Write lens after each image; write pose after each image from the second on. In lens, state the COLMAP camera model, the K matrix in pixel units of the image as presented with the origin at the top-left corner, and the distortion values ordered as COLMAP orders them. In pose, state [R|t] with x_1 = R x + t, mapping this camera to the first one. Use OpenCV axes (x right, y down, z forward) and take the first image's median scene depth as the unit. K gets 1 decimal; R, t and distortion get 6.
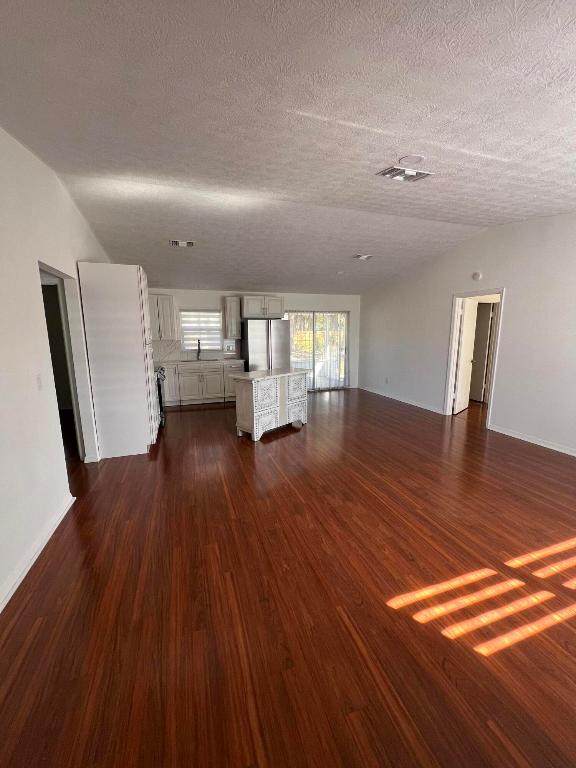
lens RADIAL K [[307.0, 0, 288.6], [0, 307.0, 383.8], [0, 0, 1]] dist [0.000221, -0.000226]
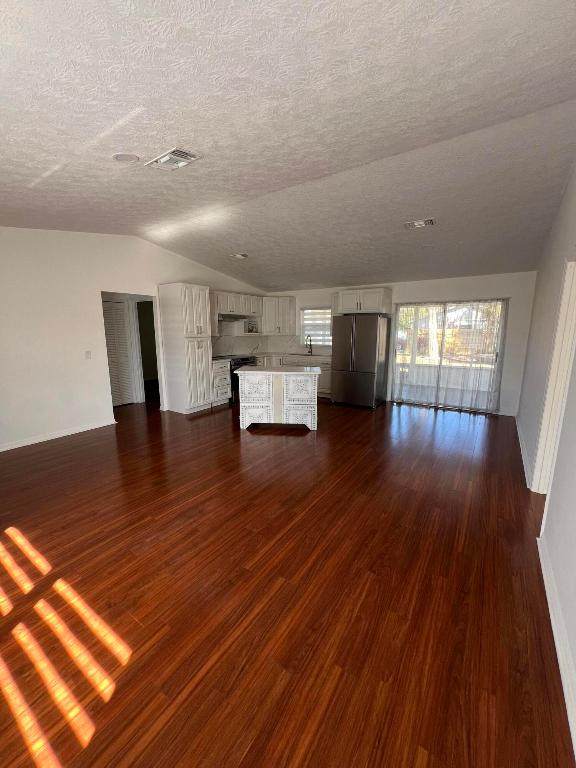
lens RADIAL K [[307.0, 0, 287.9], [0, 307.0, 384.7], [0, 0, 1]] dist [0.000221, -0.000226]
pose [[0.609114, 0.149957, -0.778777, 0.818007], [-0.133586, 0.987331, 0.085632, -0.085146], [0.781751, 0.051874, 0.621429, 0.426178]]
